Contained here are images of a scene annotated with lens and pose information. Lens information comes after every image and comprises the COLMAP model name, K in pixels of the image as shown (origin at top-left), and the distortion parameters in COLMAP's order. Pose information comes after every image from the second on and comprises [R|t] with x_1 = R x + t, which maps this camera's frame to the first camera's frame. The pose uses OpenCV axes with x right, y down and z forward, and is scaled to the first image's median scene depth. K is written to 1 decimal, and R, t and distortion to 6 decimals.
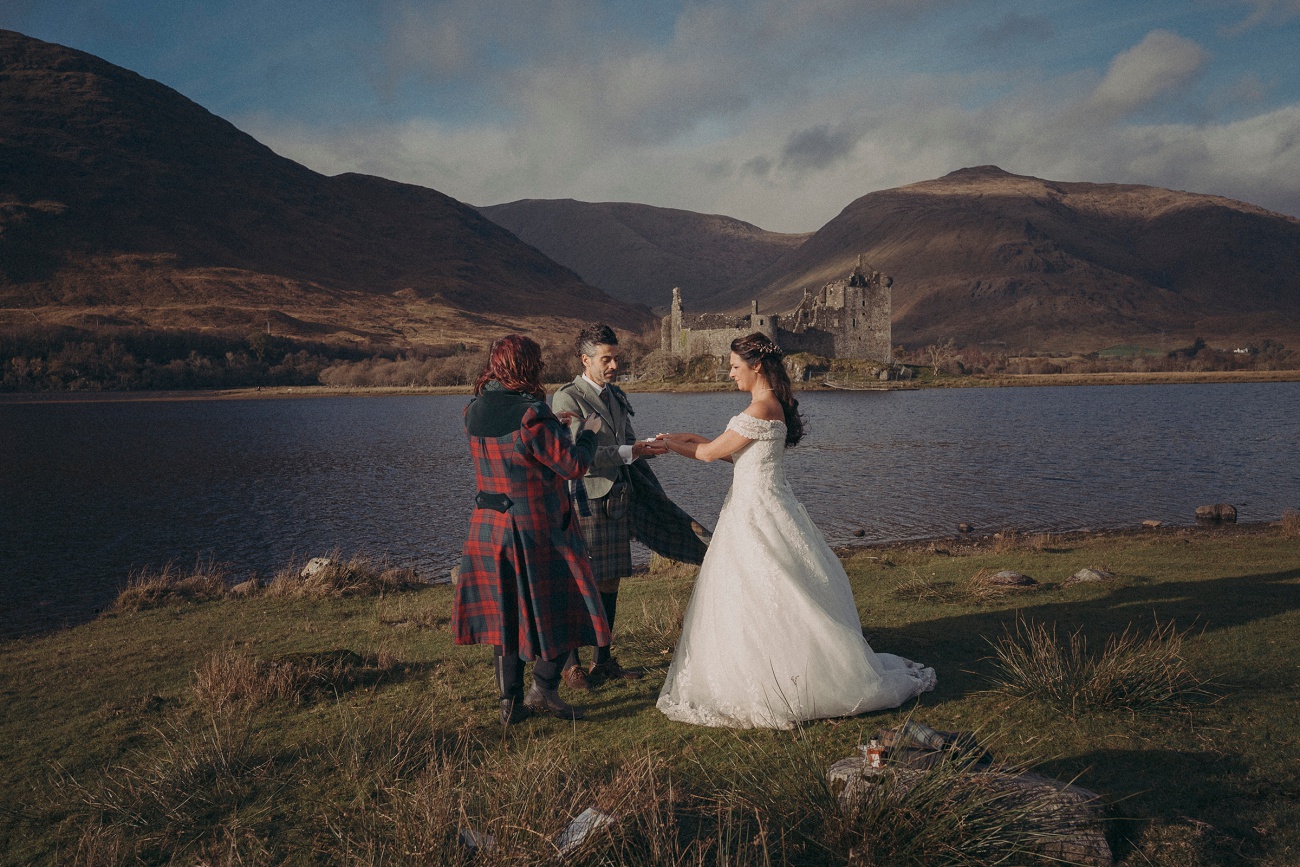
lens RADIAL K [[1099.8, 0, 615.9], [0, 1099.8, 471.7], [0, 0, 1]] dist [0.004818, 0.021889]
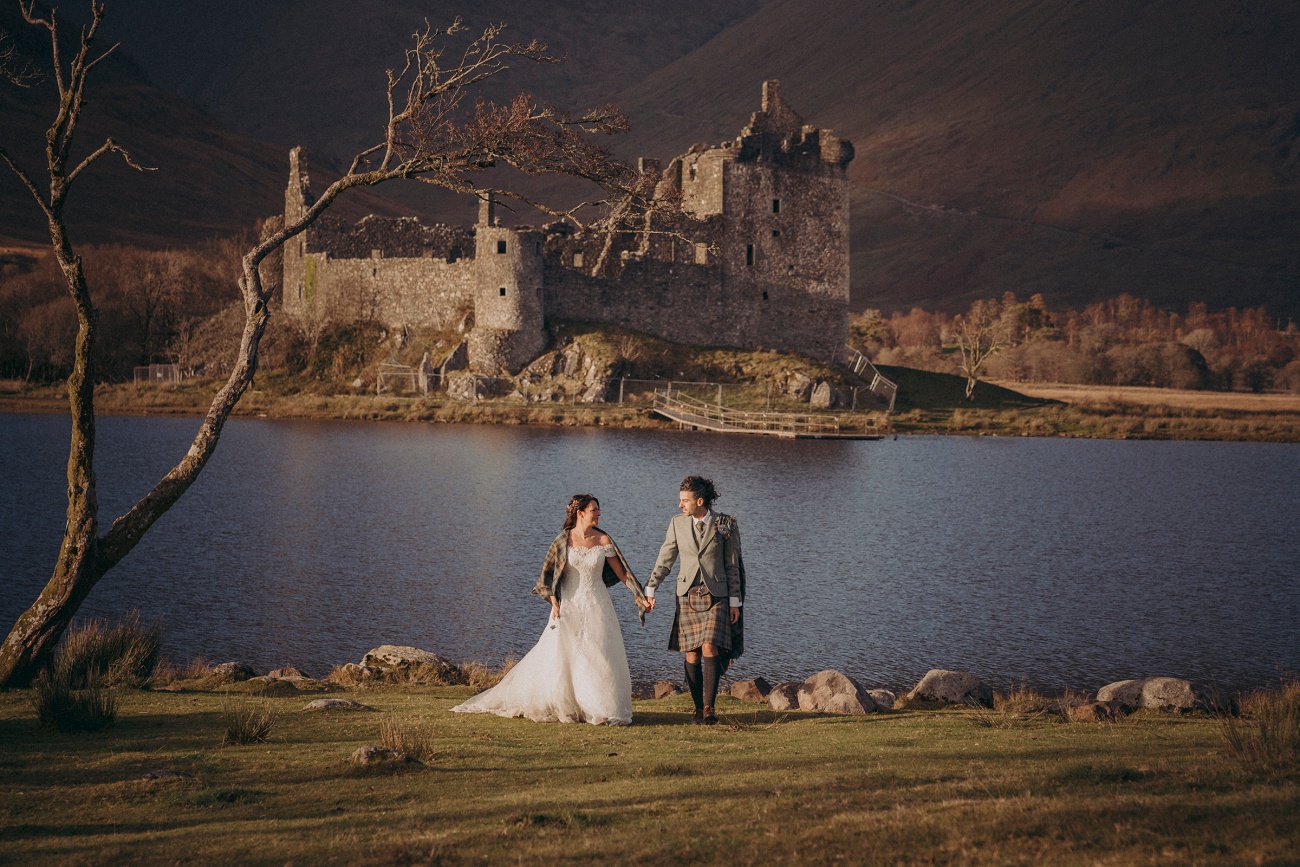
lens RADIAL K [[3118.6, 0, -99.0], [0, 3118.6, 133.9], [0, 0, 1]] dist [-0.002699, 0.021517]
pose [[0.992920, 0.032064, -0.114376, 0.038082], [-0.048921, 0.987810, -0.147775, -0.000787], [0.108243, 0.152324, 0.982385, -0.099434]]
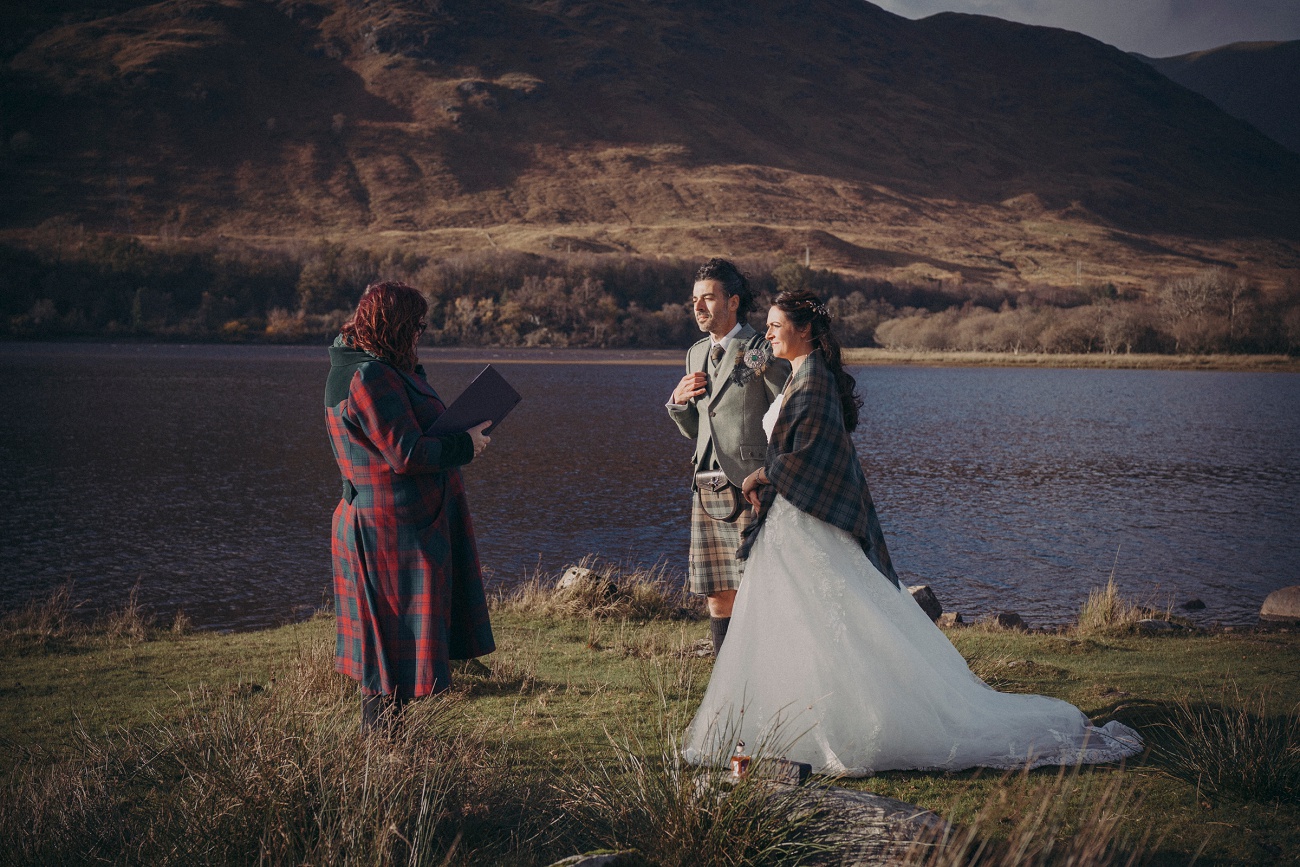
lens RADIAL K [[1787.8, 0, 662.4], [0, 1787.8, 430.5], [0, 0, 1]] dist [0.012350, 0.011817]
pose [[0.926247, 0.042548, -0.374508, 0.010022], [-0.055182, 0.998210, -0.023071, 0.000350], [0.372856, 0.042035, 0.926937, -0.005371]]
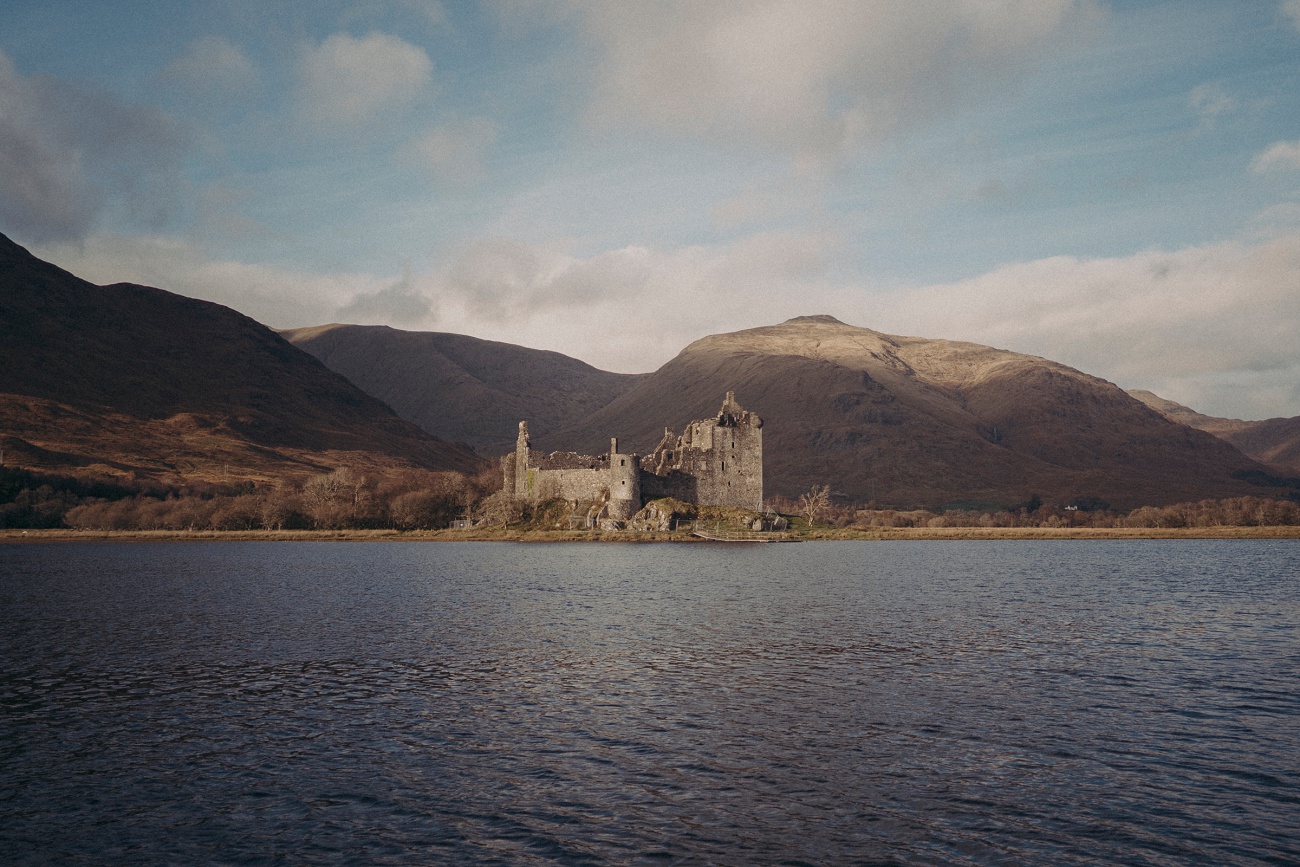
lens RADIAL K [[1204.0, 0, 701.7], [0, 1204.0, 386.2], [0, 0, 1]] dist [0.006351, 0.016354]
pose [[0.975168, 0.040839, 0.217670, -0.015058], [0.003587, 0.979810, -0.199901, -0.002303], [-0.221439, 0.195718, 0.955332, 0.043257]]
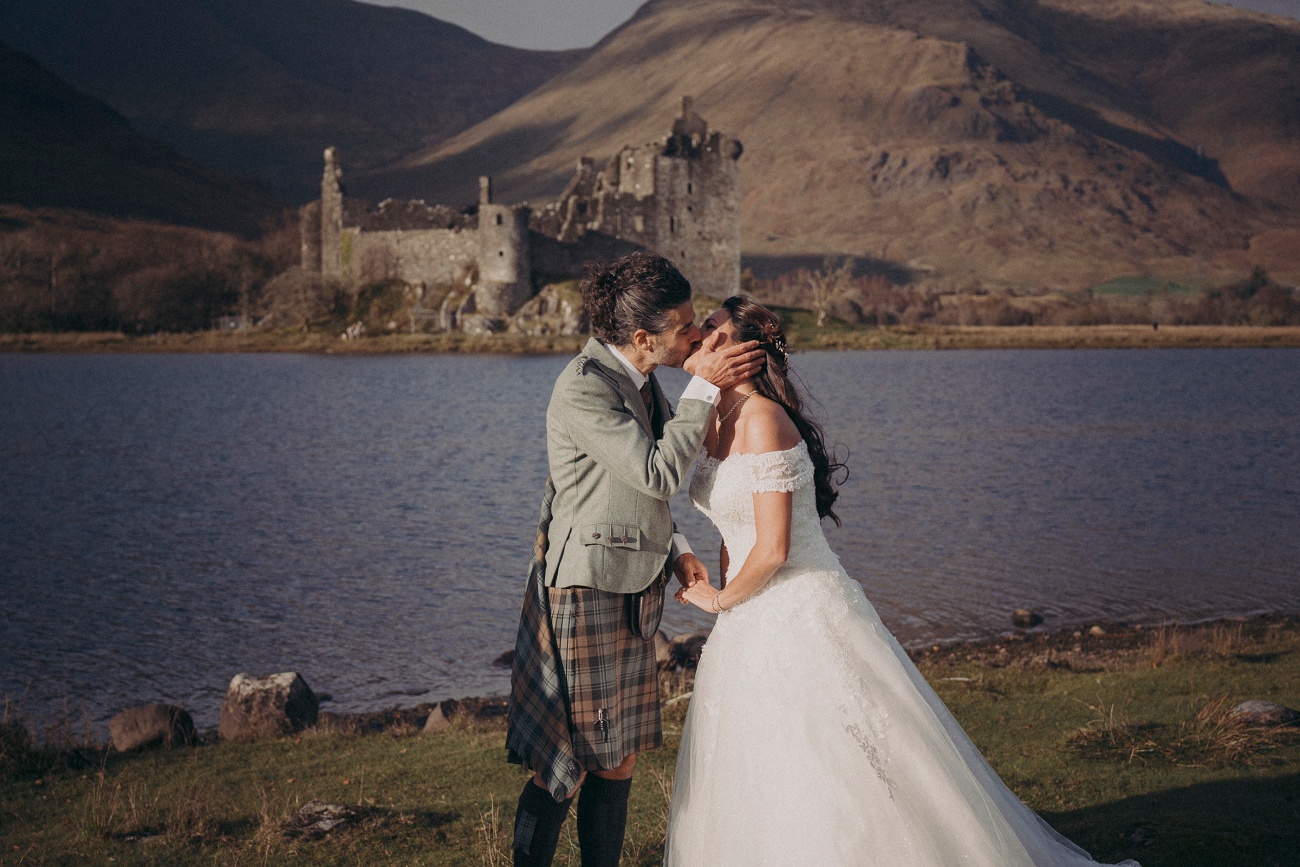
lens RADIAL K [[2132.7, 0, 657.7], [0, 2132.7, 482.7], [0, 0, 1]] dist [0.005201, 0.023163]
pose [[0.977492, -0.001385, 0.210970, -0.005736], [0.003722, 0.999936, -0.010683, -0.000478], [-0.210942, 0.011227, 0.977434, 0.001457]]
